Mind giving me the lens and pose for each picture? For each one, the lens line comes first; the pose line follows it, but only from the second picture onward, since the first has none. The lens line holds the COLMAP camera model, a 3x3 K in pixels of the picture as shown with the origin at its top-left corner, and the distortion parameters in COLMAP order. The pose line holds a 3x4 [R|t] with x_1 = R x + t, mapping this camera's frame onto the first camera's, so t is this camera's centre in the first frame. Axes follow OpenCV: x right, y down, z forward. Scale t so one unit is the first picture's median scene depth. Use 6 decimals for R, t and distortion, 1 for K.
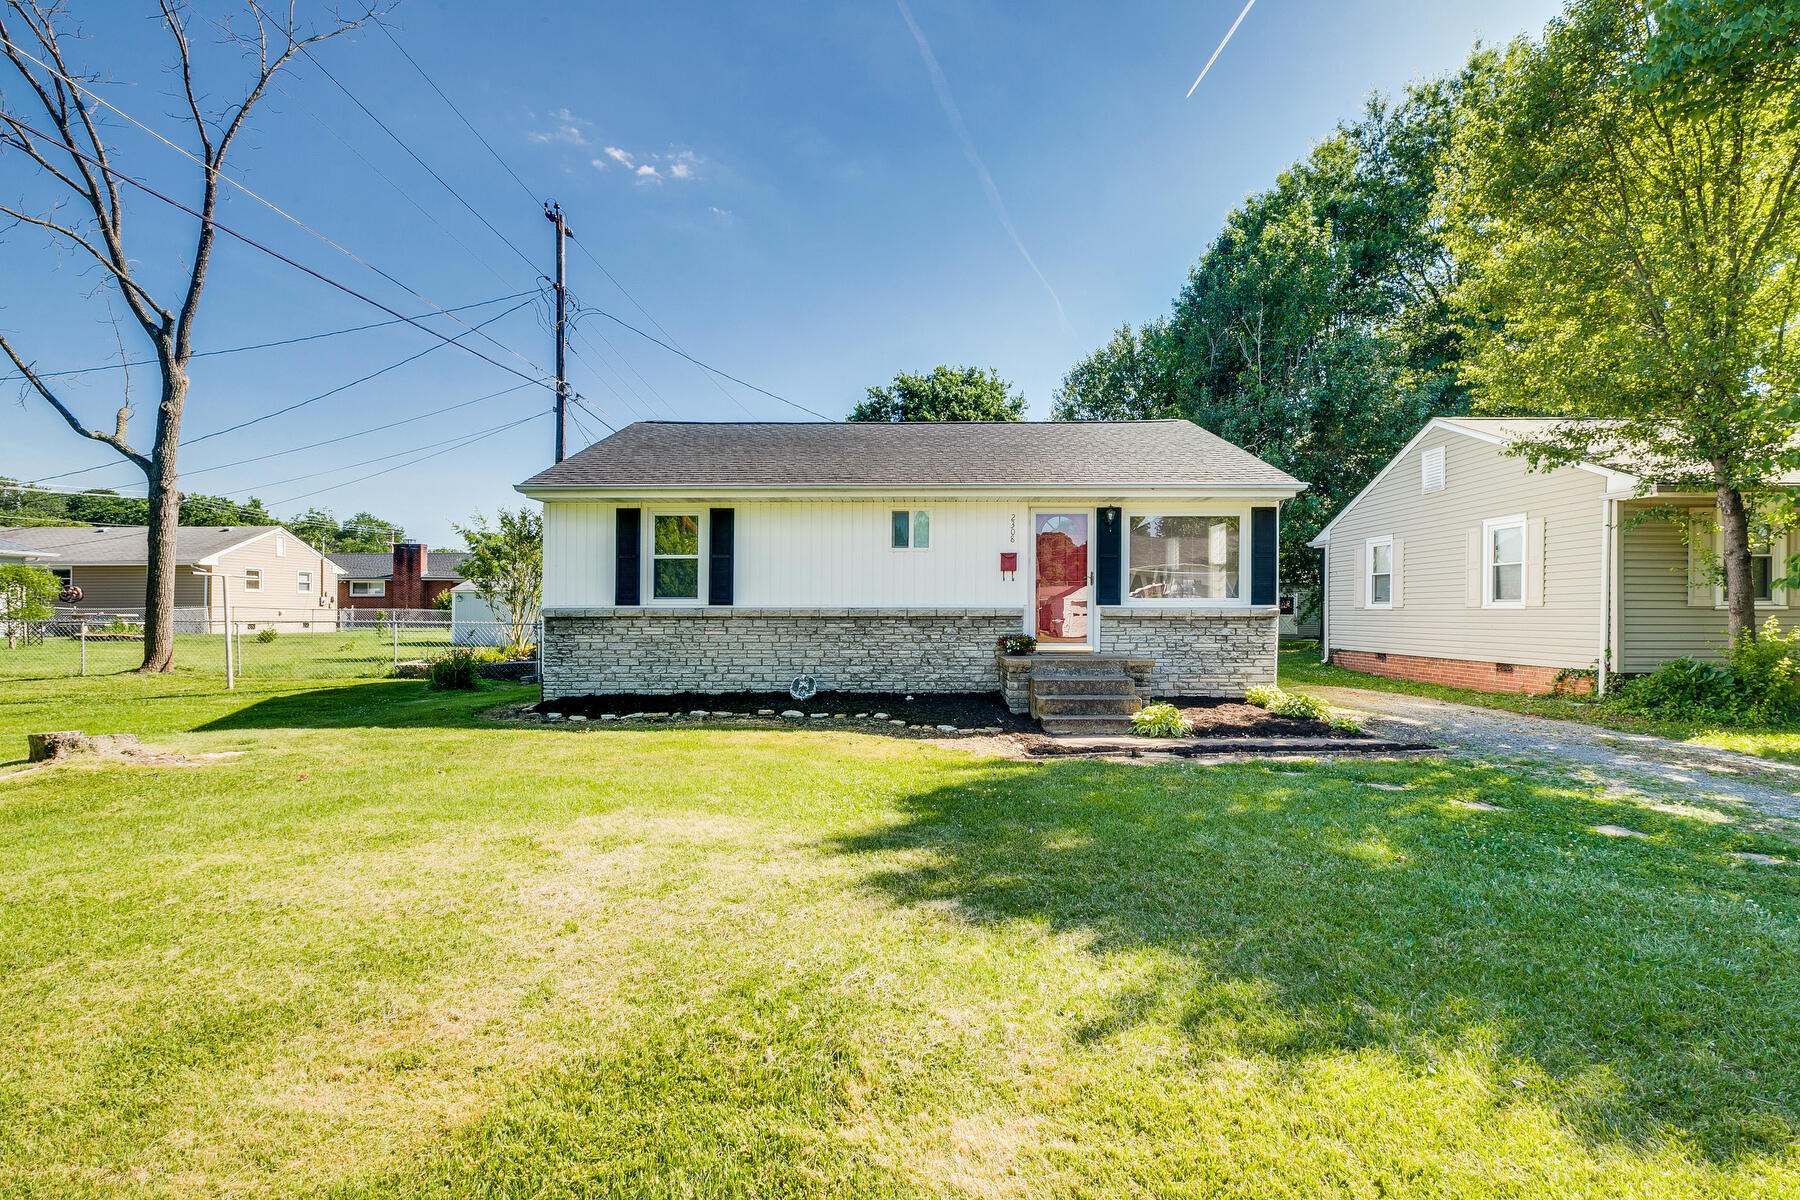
lens RADIAL K [[805.9, 0, 900.1], [0, 805.9, 597.0], [0, 0, 1]] dist [0.001383, 0.000375]
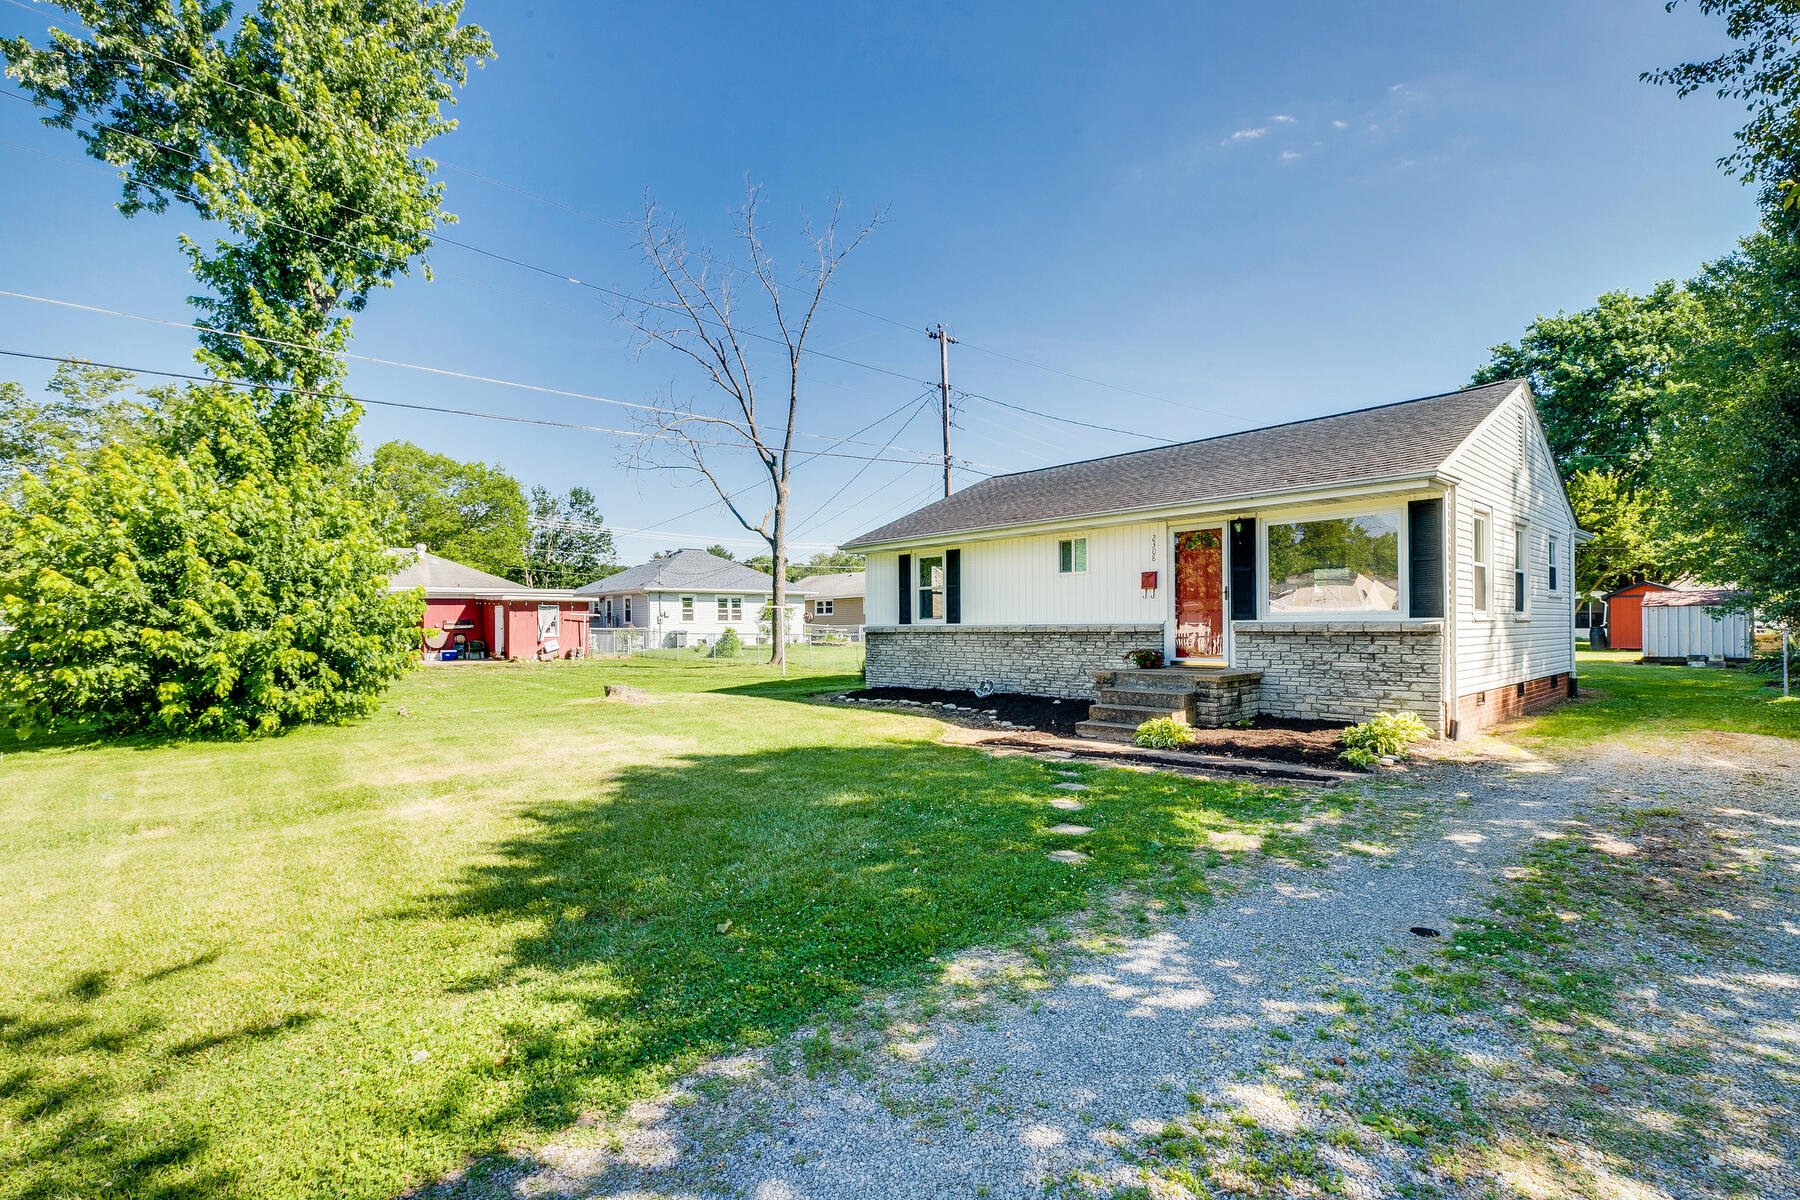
lens RADIAL K [[805.9, 0, 900.1], [0, 805.9, 597.0], [0, 0, 1]] dist [0.001383, 0.000375]
pose [[0.686768, -0.032217, -0.726163, 0.678180], [0.021179, 0.999480, -0.024314, -0.002735], [0.726568, 0.001319, 0.687093, 0.033487]]
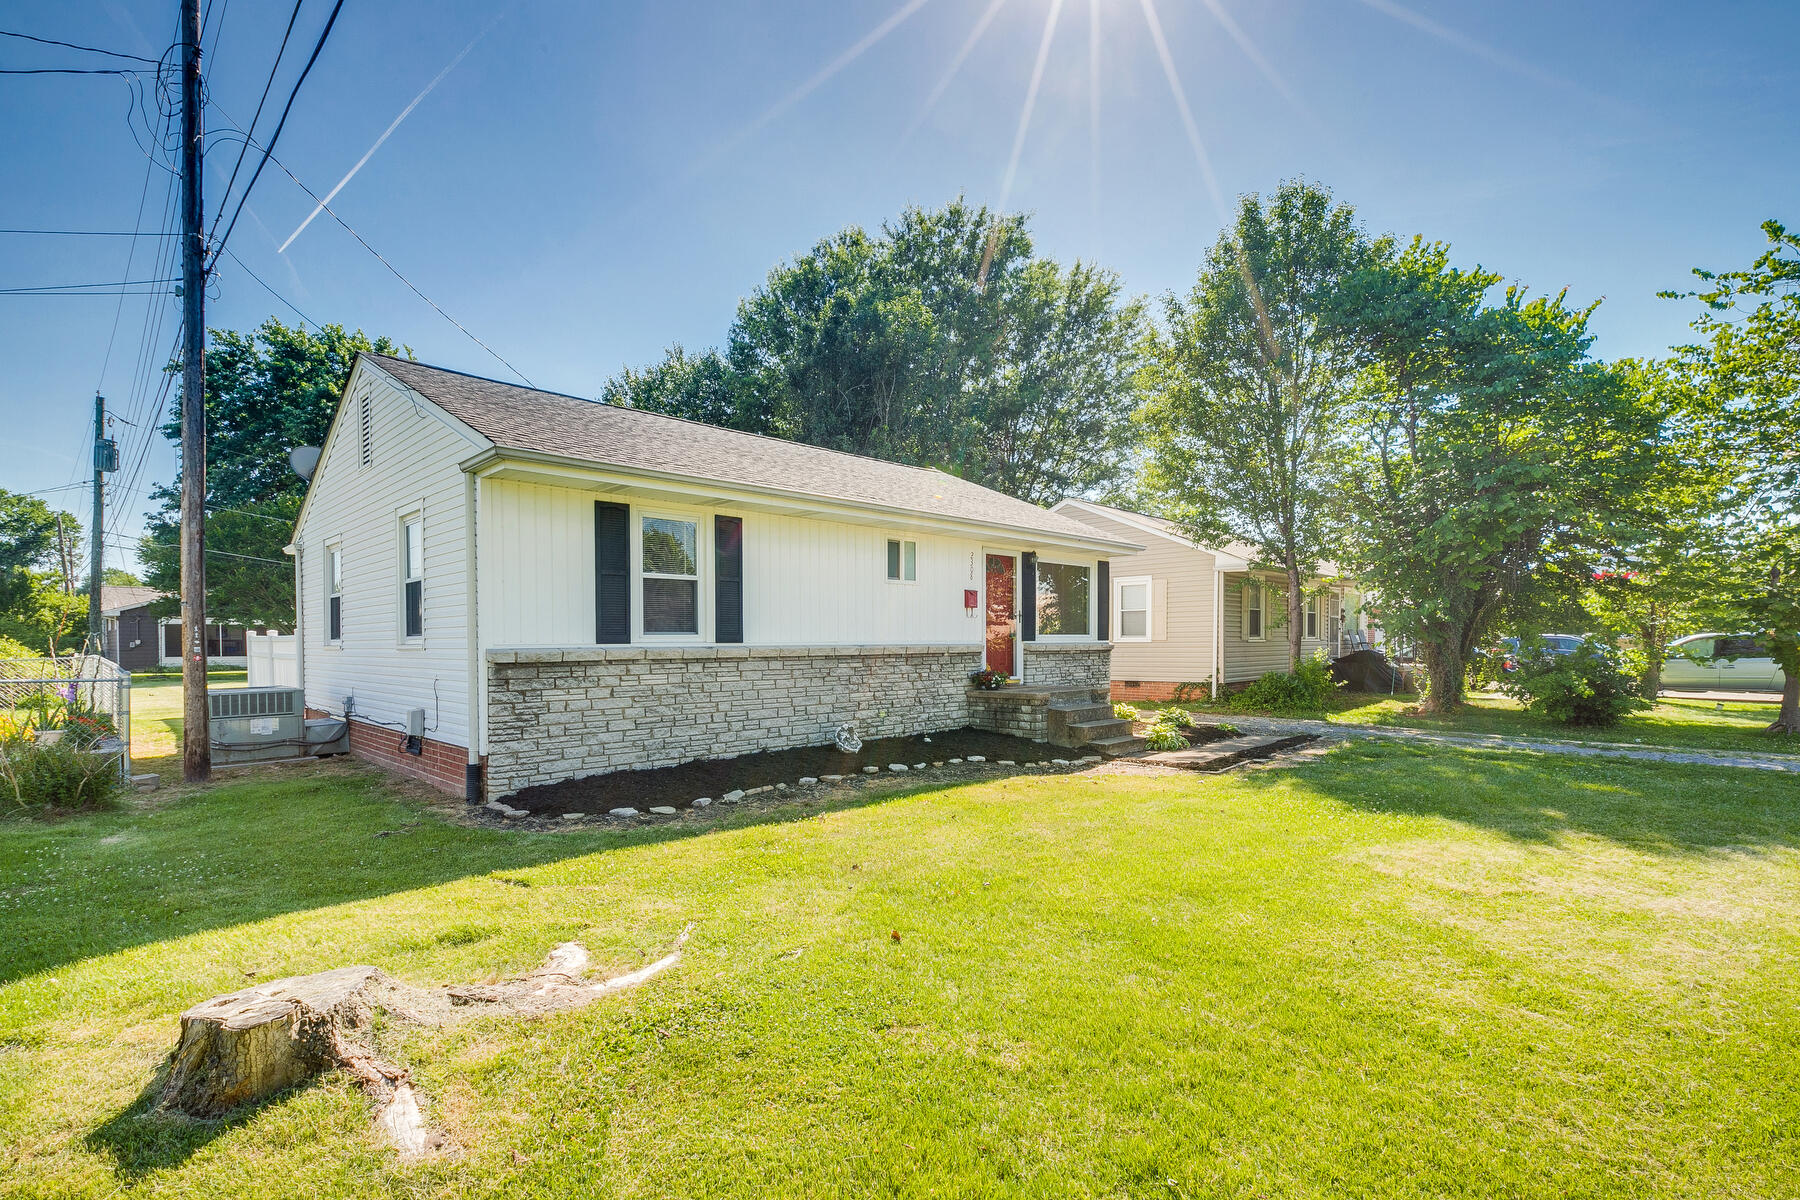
lens RADIAL K [[829.1, 0, 886.7], [0, 829.1, 648.2], [0, 0, 1]] dist [-0.000818, 0.000007]
pose [[0.703771, -0.009871, 0.710359, -0.683049], [-0.007003, 0.999758, 0.020830, -0.002229], [-0.710393, -0.019635, 0.703531, 0.338518]]
